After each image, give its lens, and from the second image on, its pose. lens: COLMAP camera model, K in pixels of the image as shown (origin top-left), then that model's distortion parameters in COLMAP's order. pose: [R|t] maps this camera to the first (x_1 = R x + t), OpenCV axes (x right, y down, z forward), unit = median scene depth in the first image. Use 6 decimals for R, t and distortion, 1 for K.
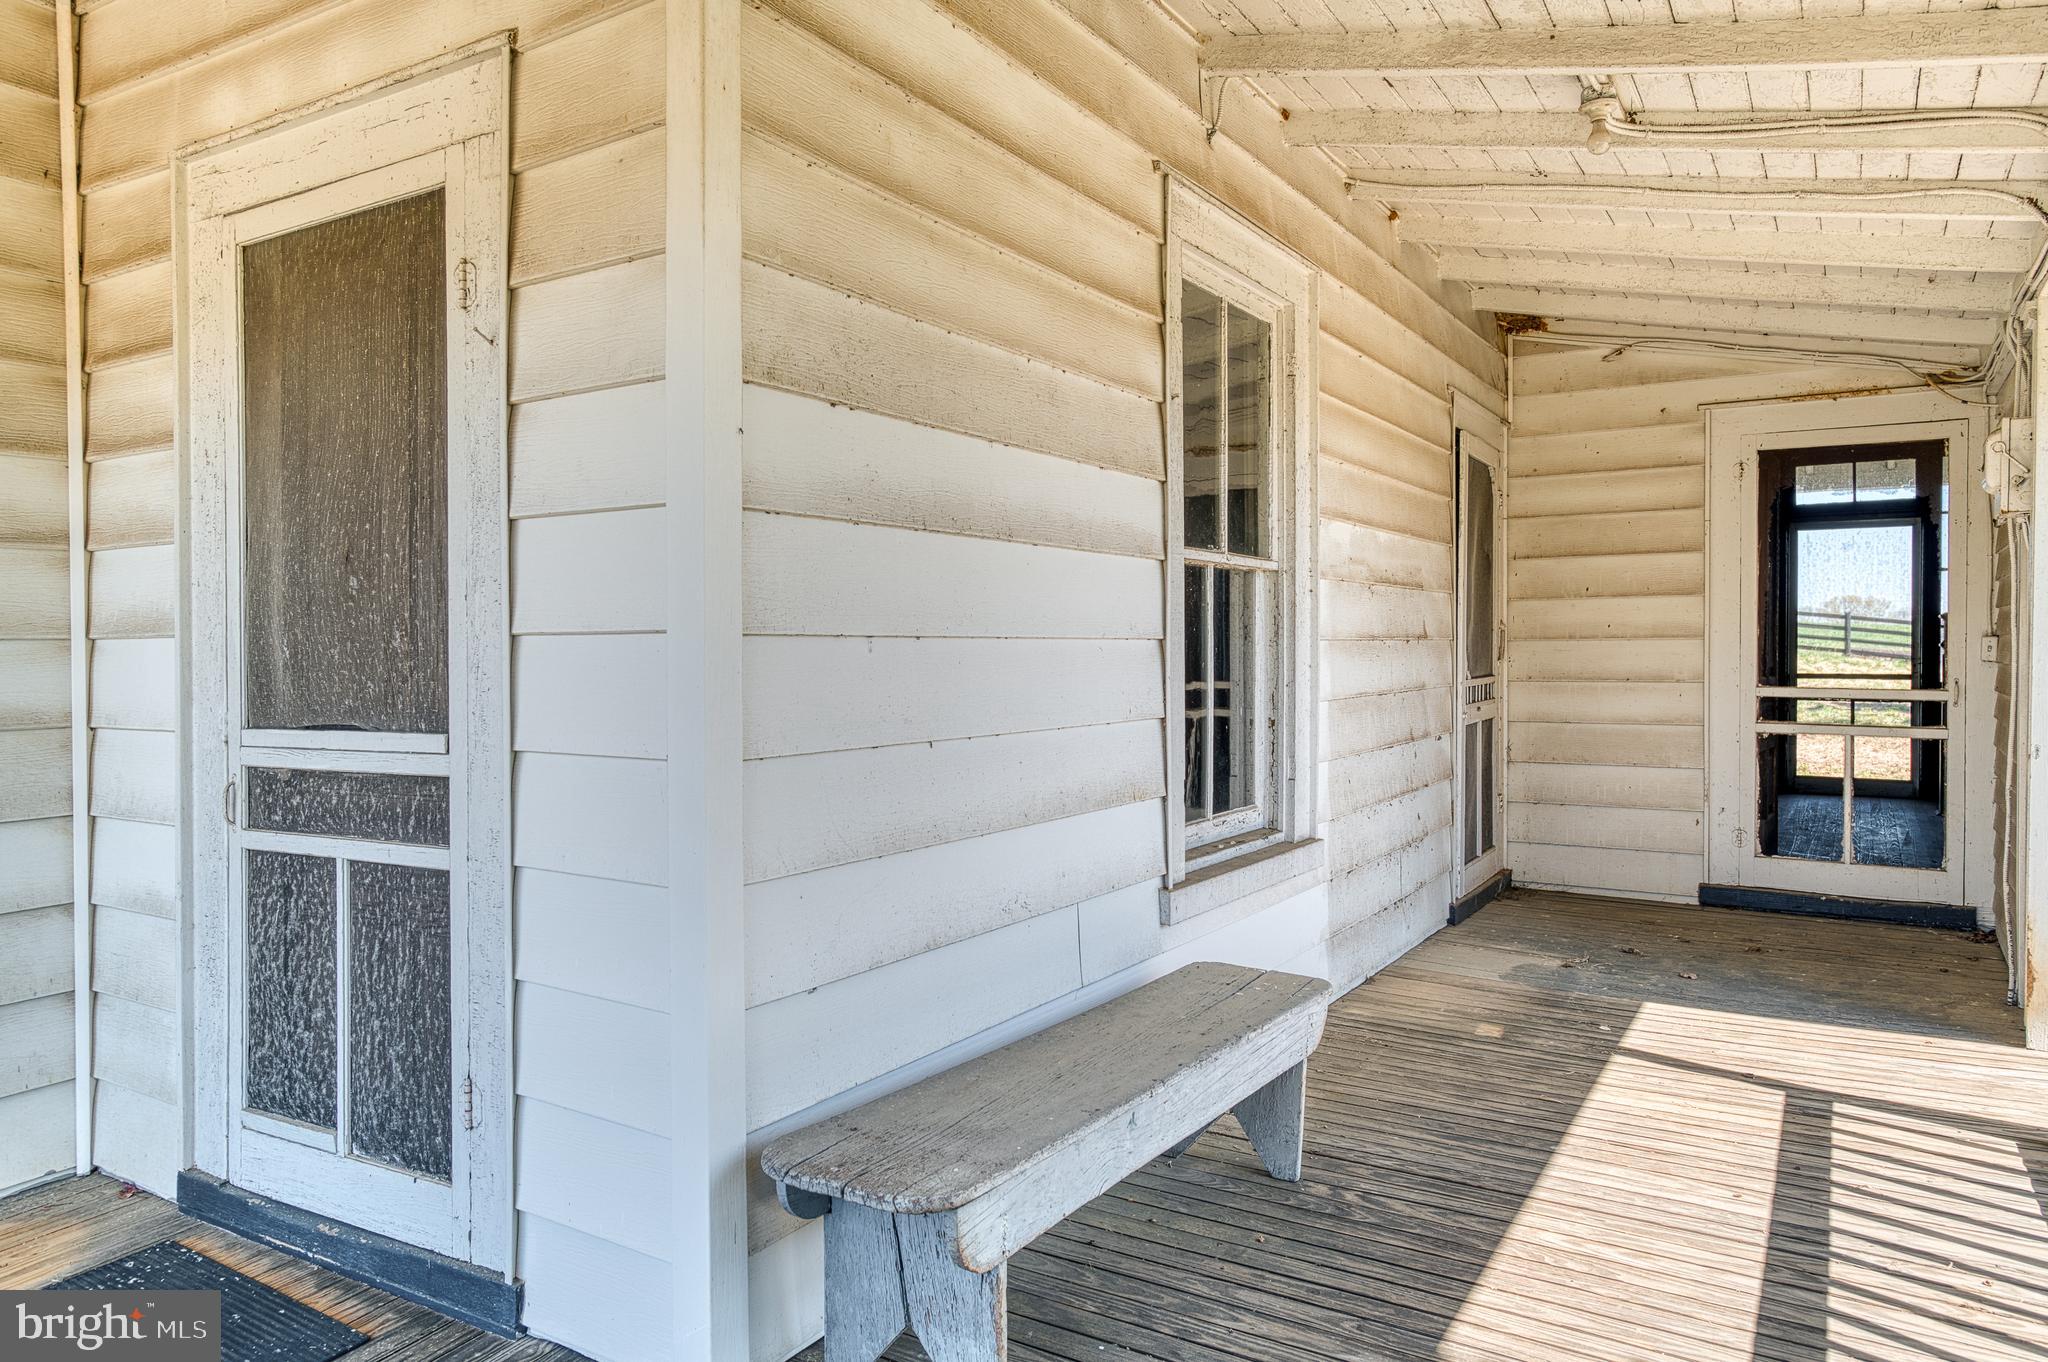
lens RADIAL K [[1347.9, 0, 1016.1], [0, 1347.9, 674.2], [0, 0, 1]] dist [-0.022028, 0.002269]
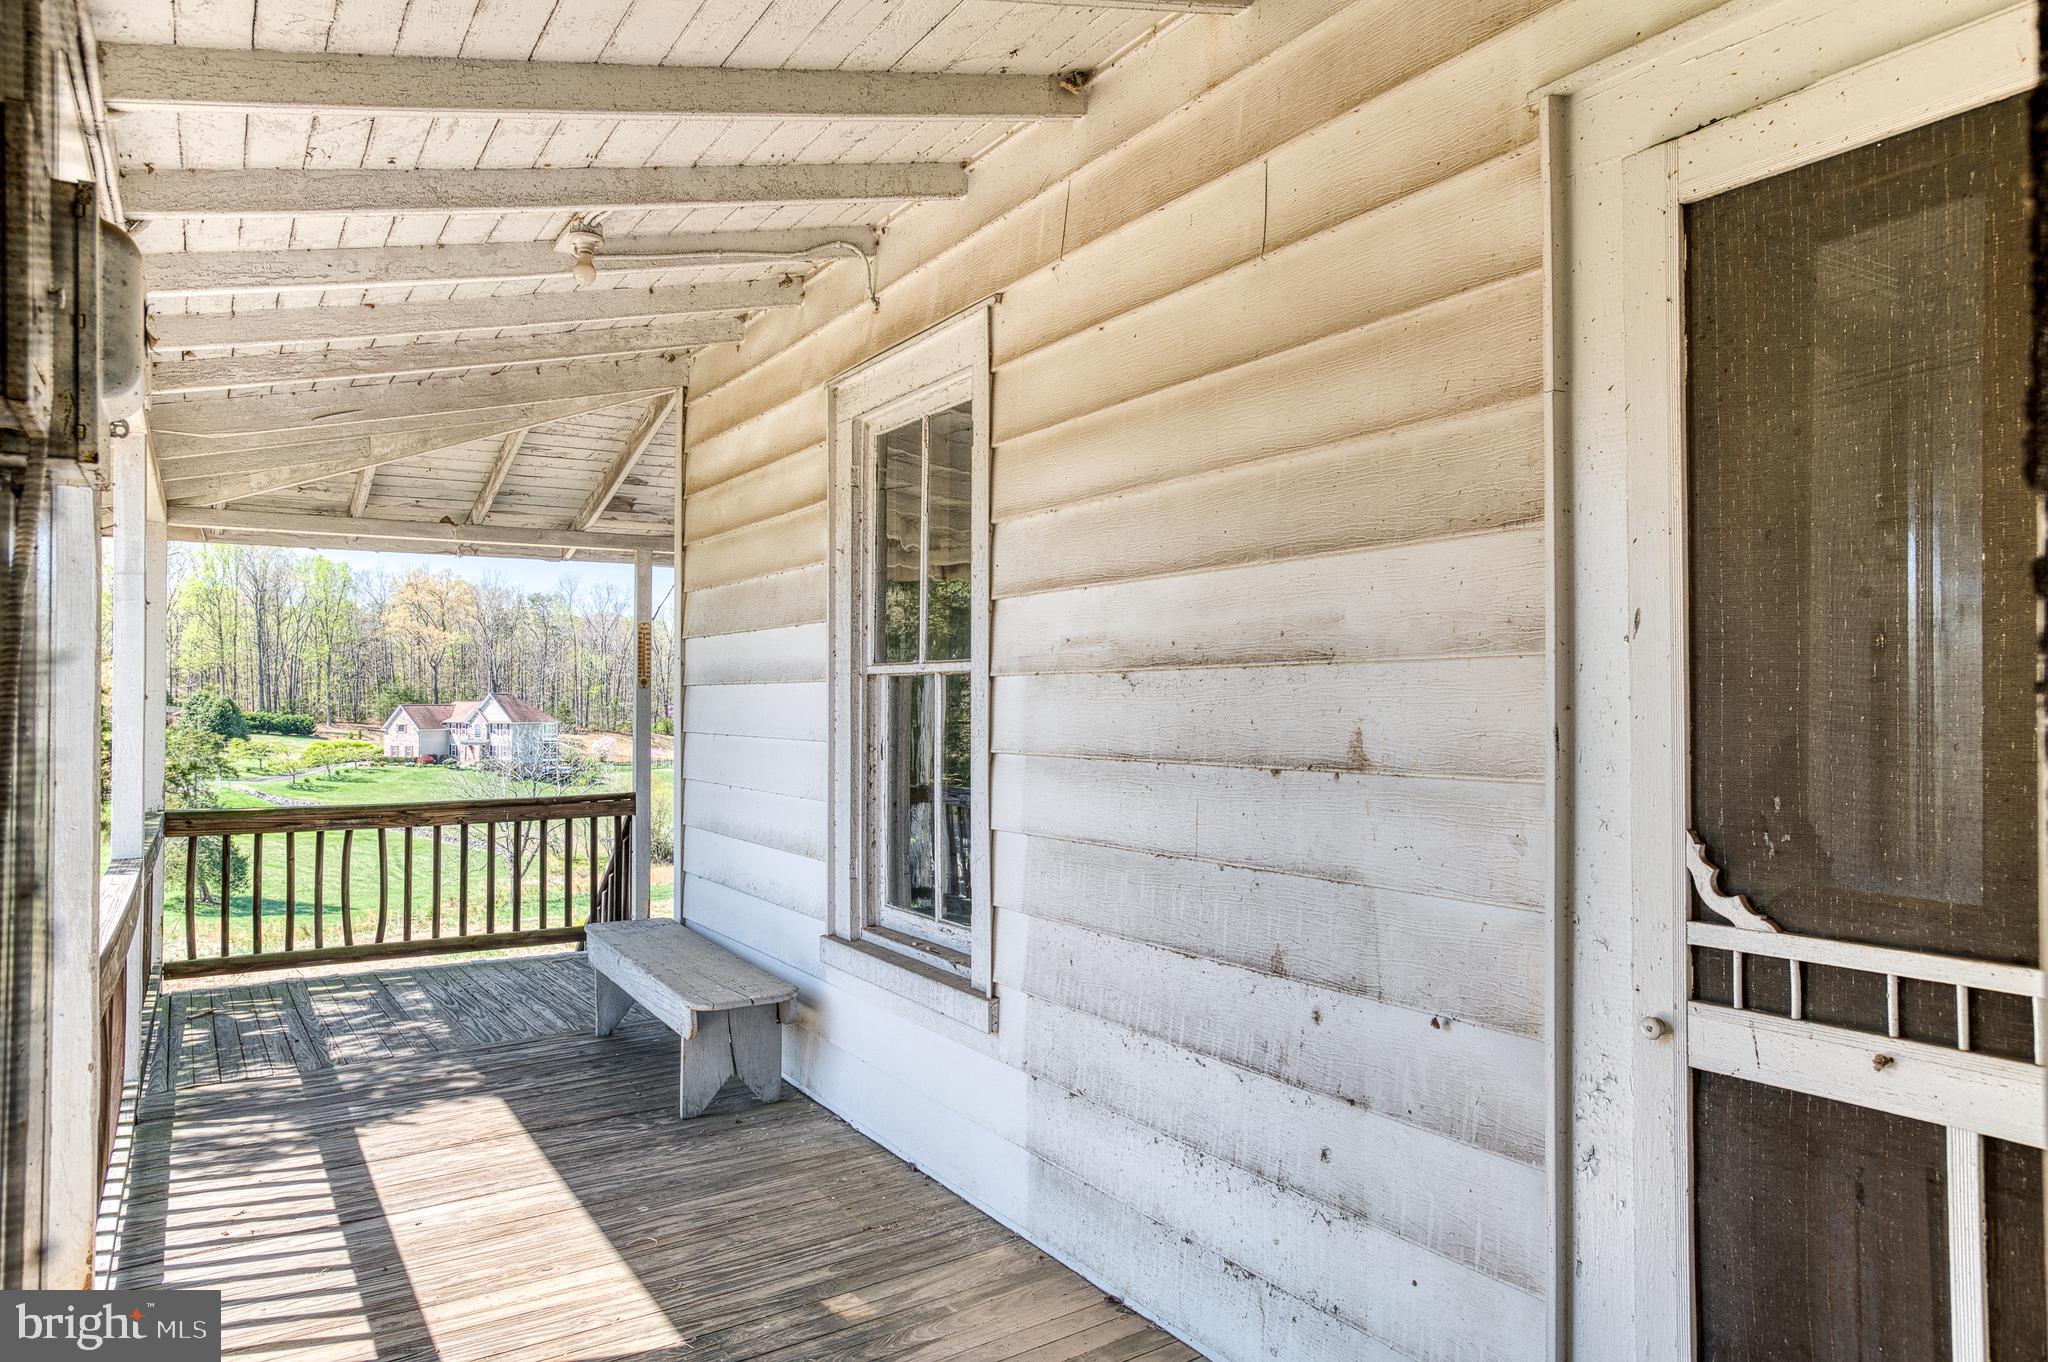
lens RADIAL K [[1347.9, 0, 1016.1], [0, 1347.9, 674.2], [0, 0, 1]] dist [-0.022028, 0.002269]
pose [[-0.447965, -0.012131, -0.893969, 1.213990], [-0.014105, 0.999879, -0.006501, -0.086562], [0.893940, 0.009697, -0.448082, 1.772451]]
